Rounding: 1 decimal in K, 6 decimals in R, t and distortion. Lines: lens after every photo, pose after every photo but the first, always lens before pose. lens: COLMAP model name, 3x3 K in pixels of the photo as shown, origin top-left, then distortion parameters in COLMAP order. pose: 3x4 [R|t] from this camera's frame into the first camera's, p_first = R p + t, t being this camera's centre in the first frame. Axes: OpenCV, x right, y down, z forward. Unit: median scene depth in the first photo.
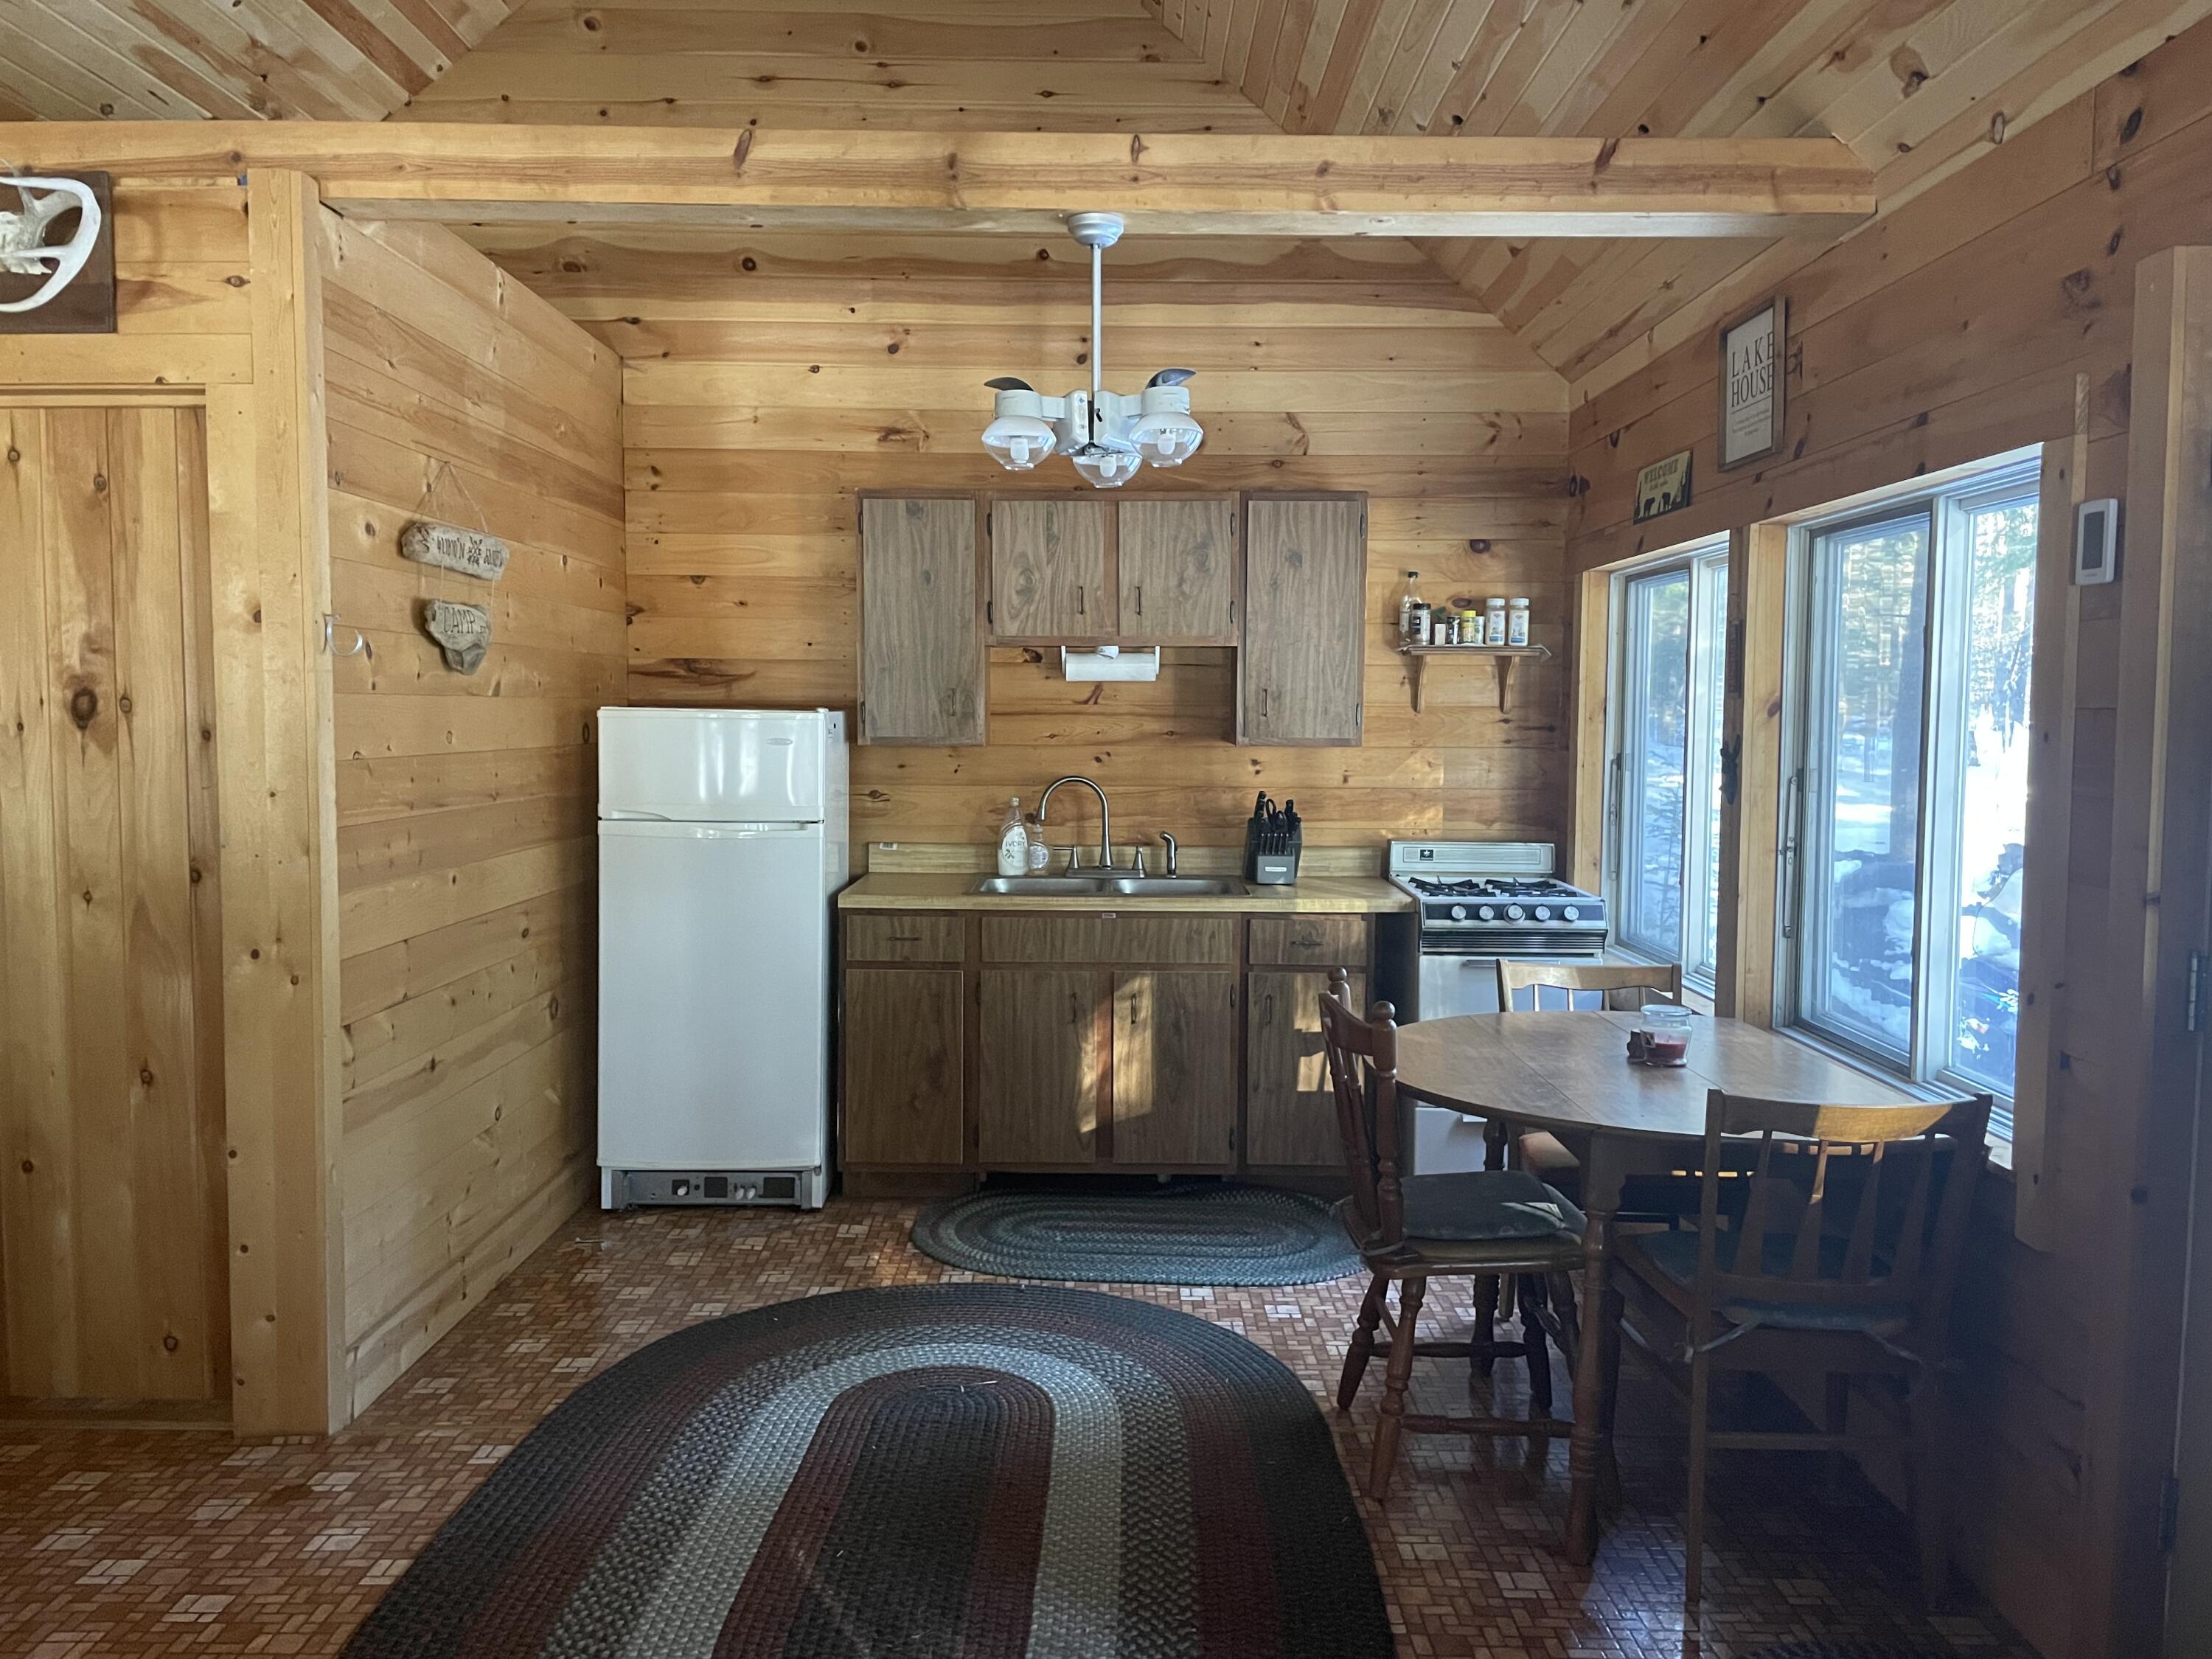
lens RADIAL K [[1667.7, 0, 1116.4], [0, 1667.7, 813.3], [0, 0, 1]] dist [0.088621, -0.116204]
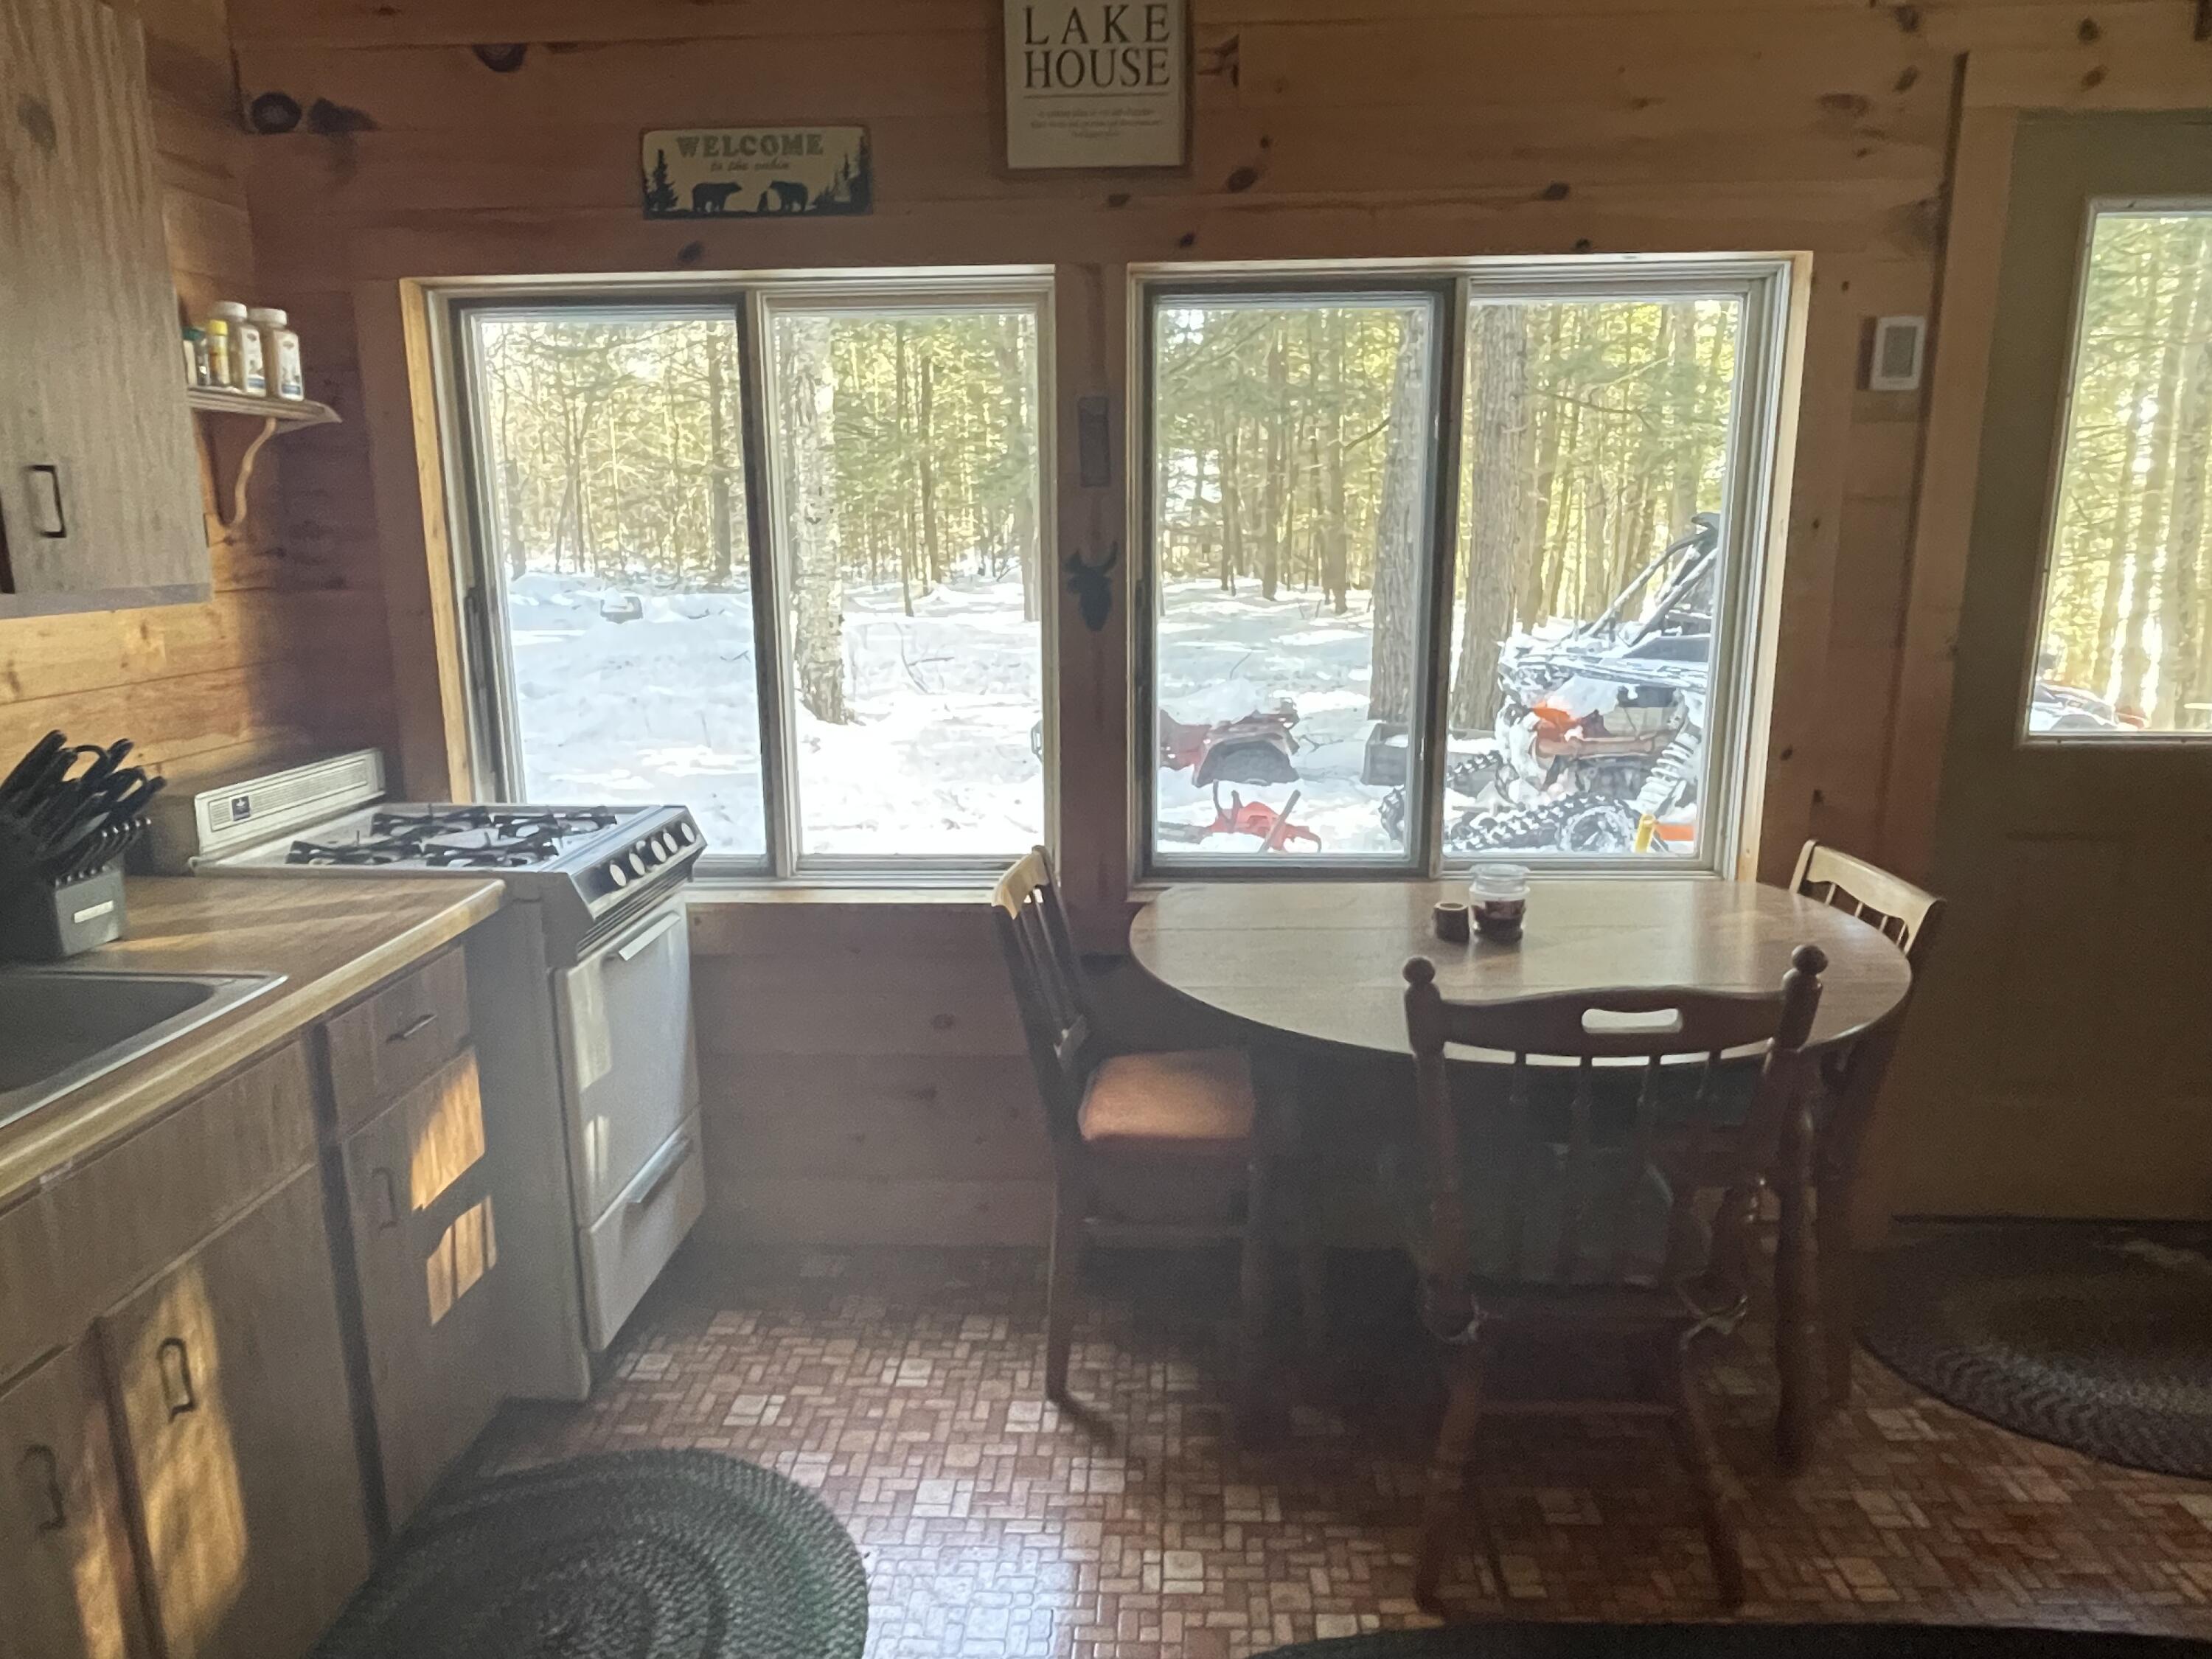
lens RADIAL K [[1416.7, 0, 1108.8], [0, 1416.7, 823.7], [0, 0, 1]] dist [0.000368, -0.002352]
pose [[0.053160, -0.215985, 0.974949, -0.247308], [0.073988, 0.974497, 0.211850, -0.046896], [-0.995841, 0.060873, 0.067784, 0.773288]]
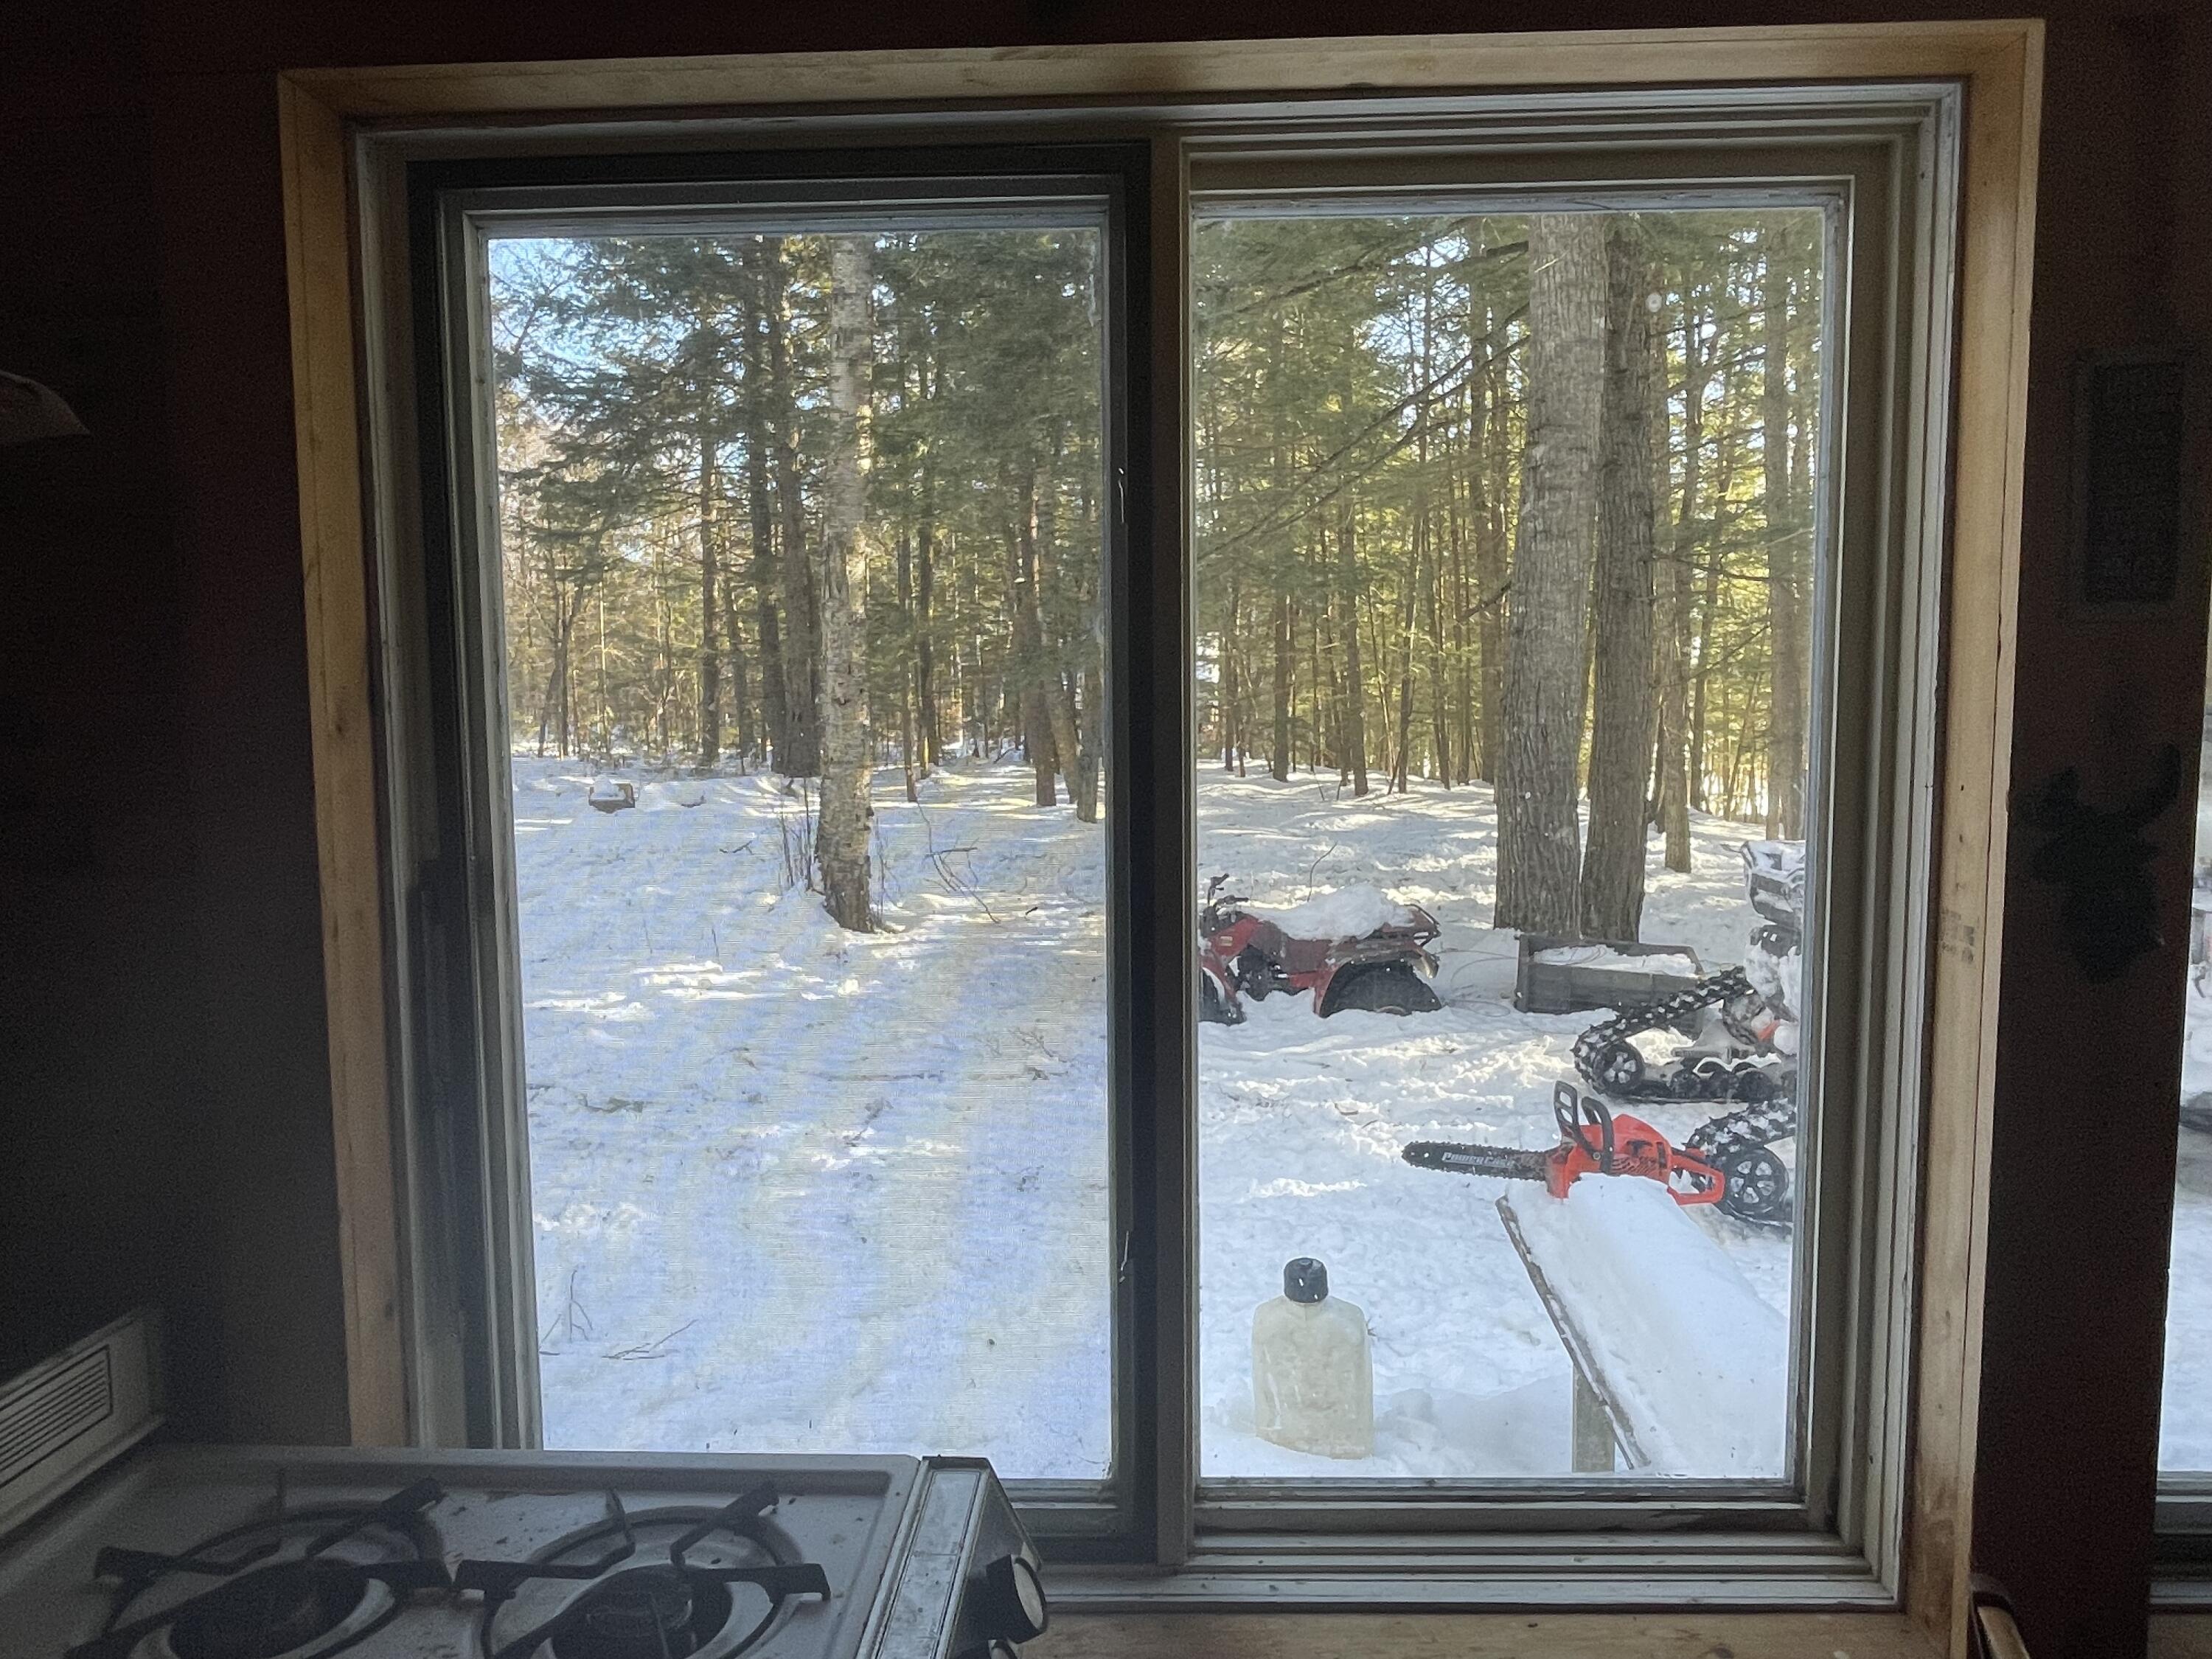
lens RADIAL K [[1416.7, 0, 1107.3], [0, 1416.7, 819.8], [0, 0, 1]] dist [0.000368, -0.002352]
pose [[0.036807, -0.090476, 0.995218, 0.091159], [0.078173, 0.993102, 0.087393, -0.055974], [-0.996260, 0.074583, 0.043626, 0.941394]]
